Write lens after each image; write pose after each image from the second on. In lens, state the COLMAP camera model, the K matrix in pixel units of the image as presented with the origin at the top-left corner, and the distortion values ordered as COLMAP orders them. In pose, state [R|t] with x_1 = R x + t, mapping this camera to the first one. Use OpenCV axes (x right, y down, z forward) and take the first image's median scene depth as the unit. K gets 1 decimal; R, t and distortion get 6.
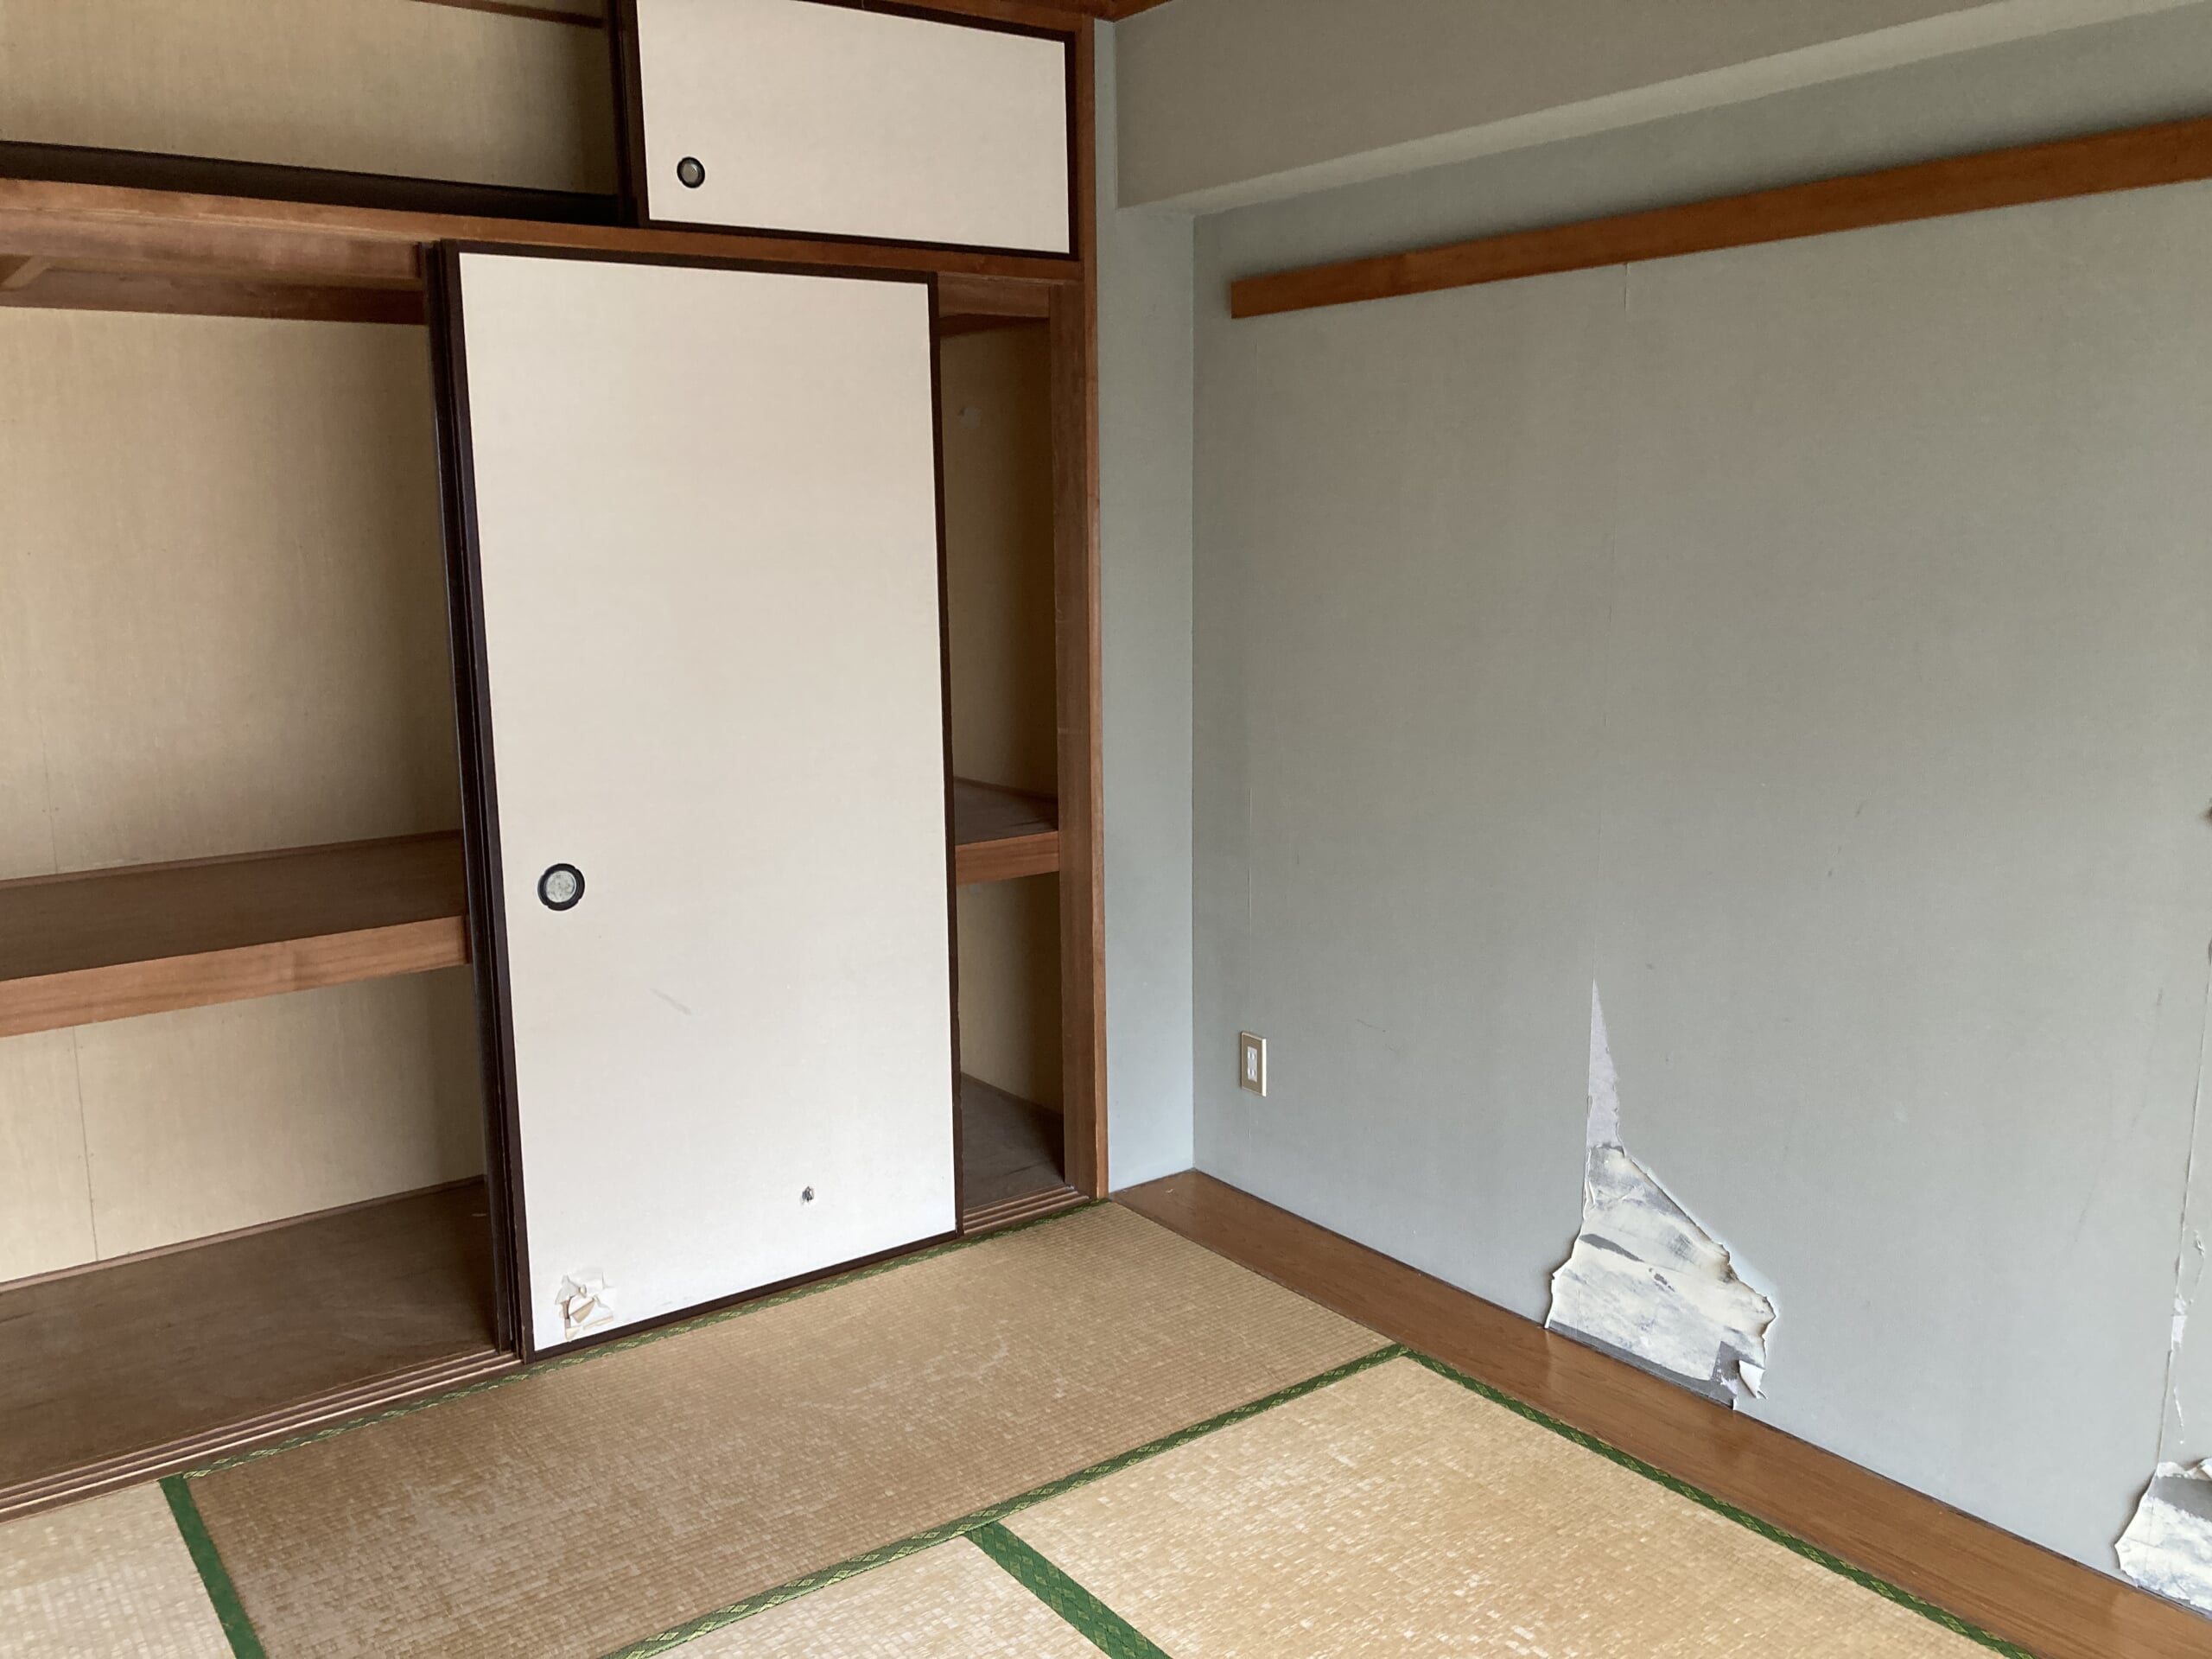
lens RADIAL K [[1833.3, 0, 1106.0], [0, 1833.3, 829.5], [0, 0, 1]] dist [0.033289, -0.009422]
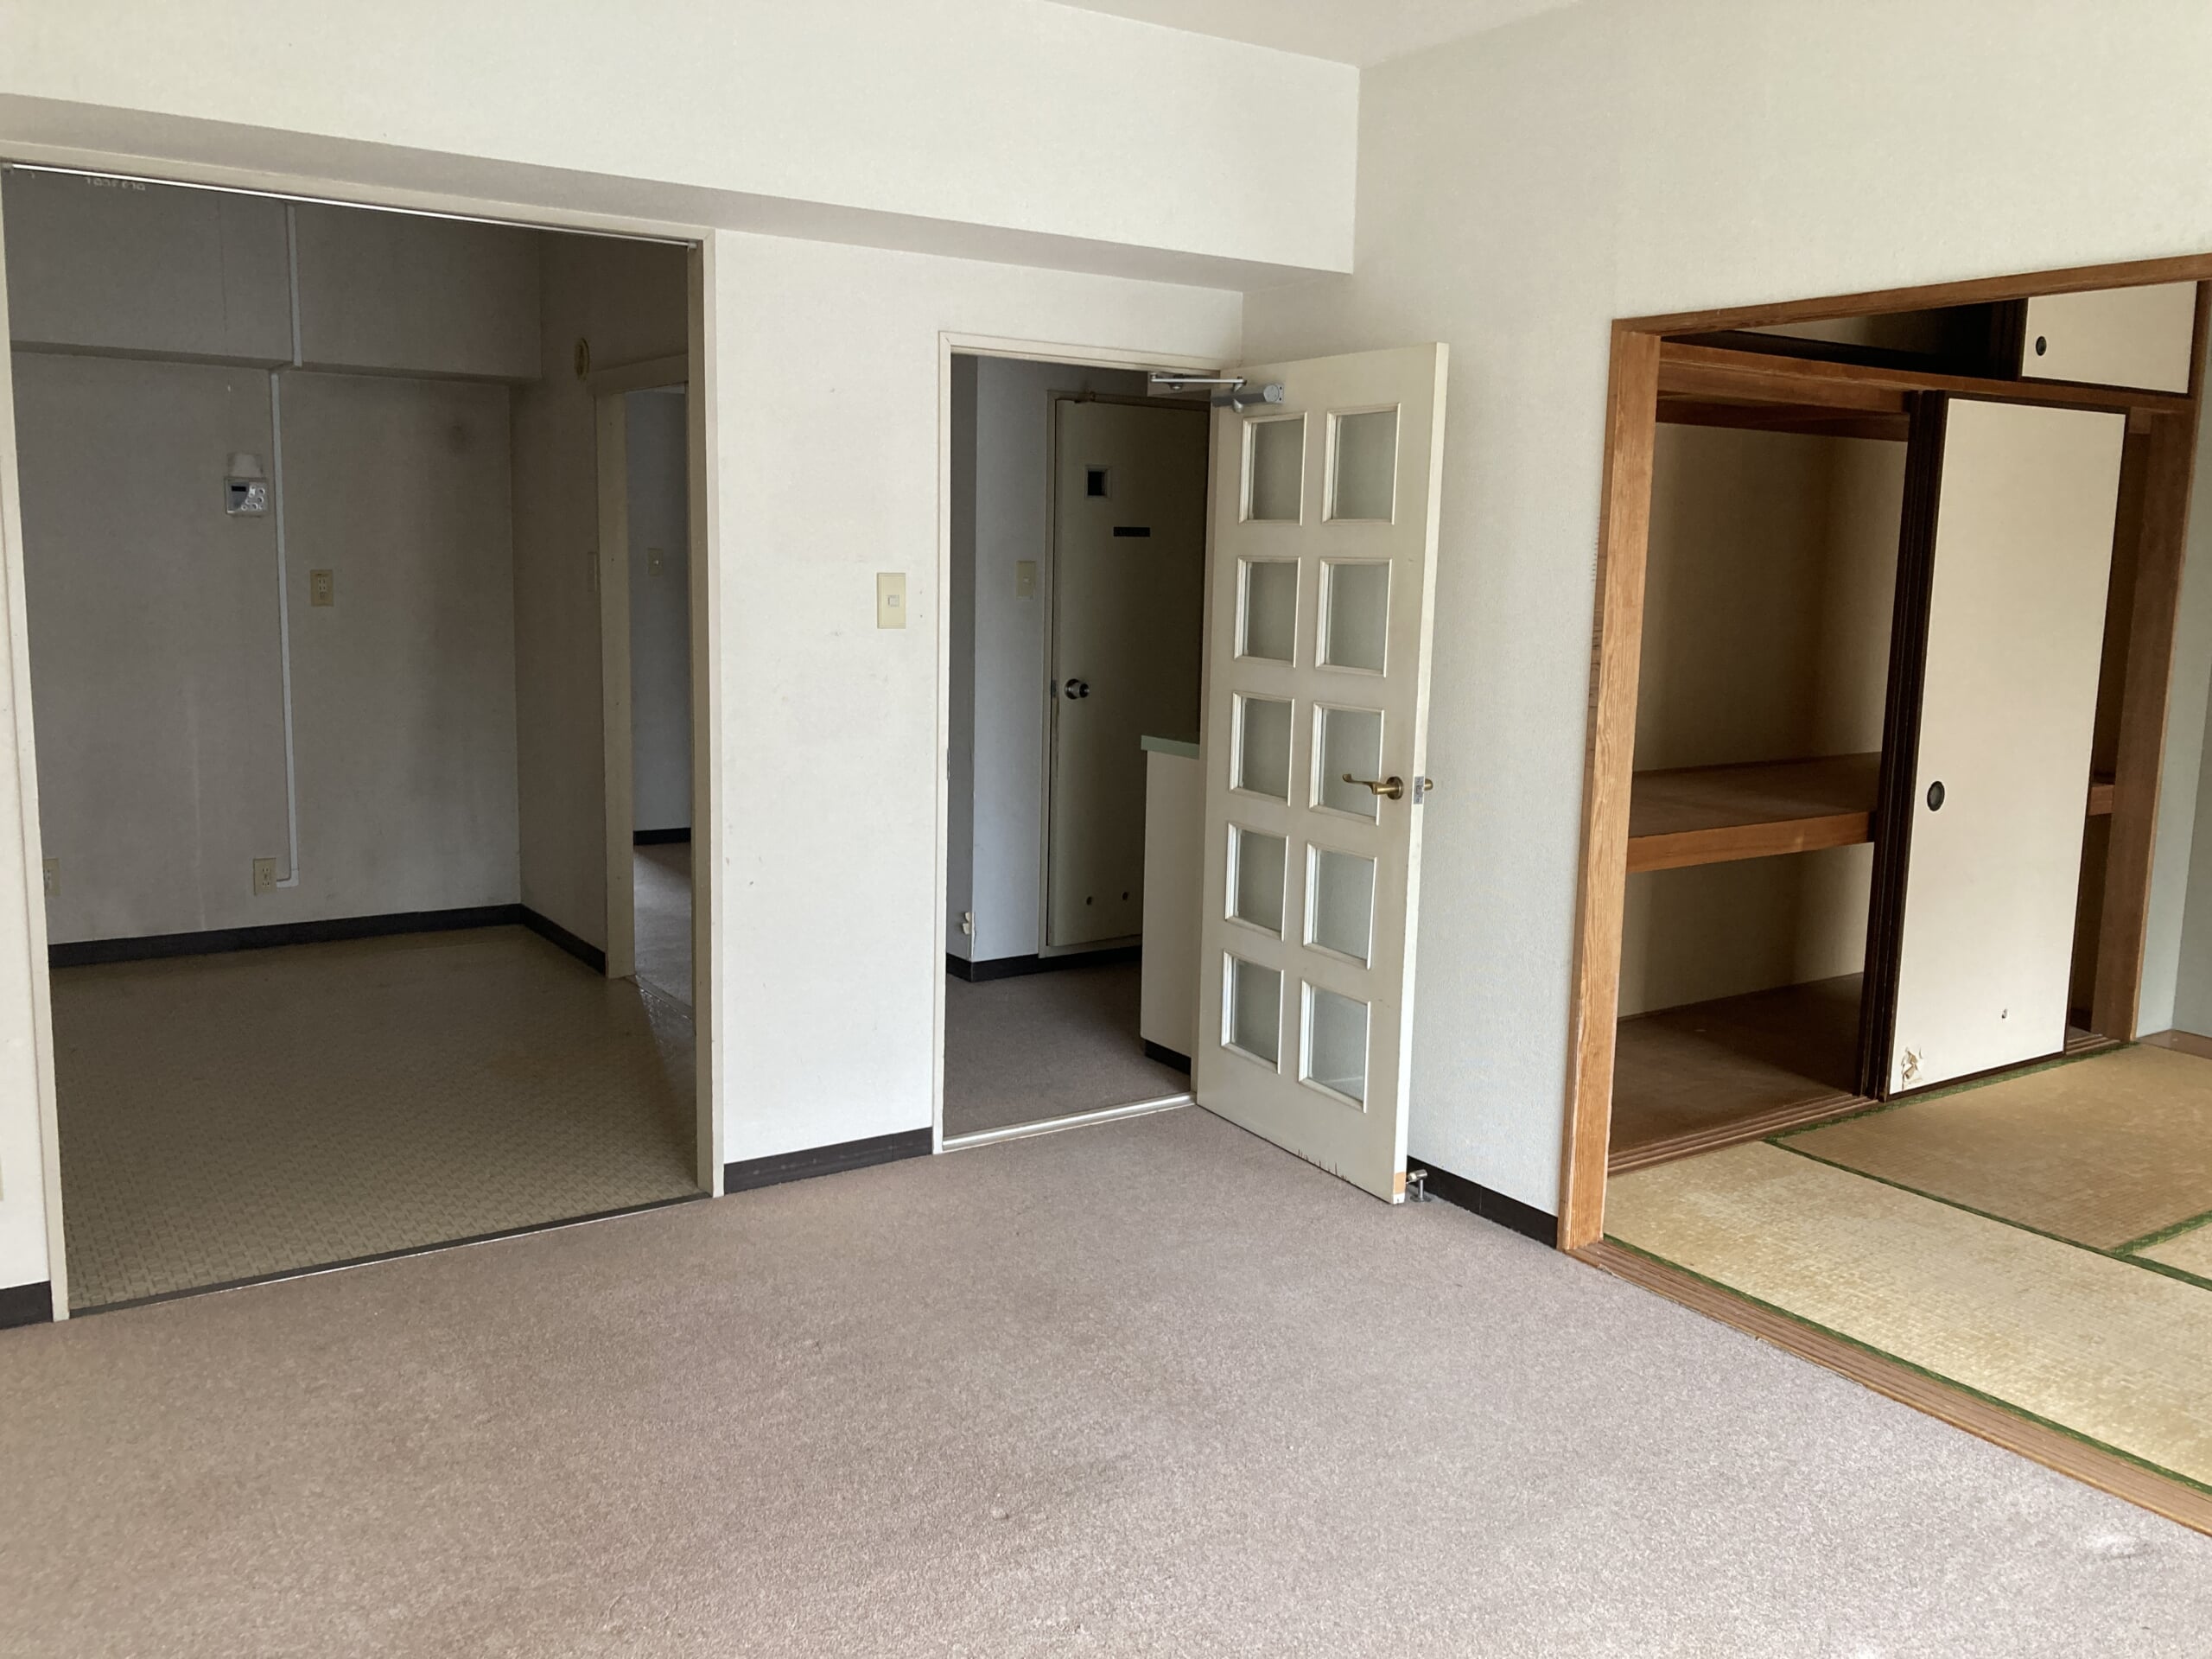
lens RADIAL K [[1833.3, 0, 1106.0], [0, 1833.3, 829.5], [0, 0, 1]] dist [0.033289, -0.009422]
pose [[0.998712, 0.039110, -0.032337, -0.951440], [-0.039821, 0.998973, -0.021631, 0.122462], [0.031458, 0.022891, 0.999243, -0.595723]]
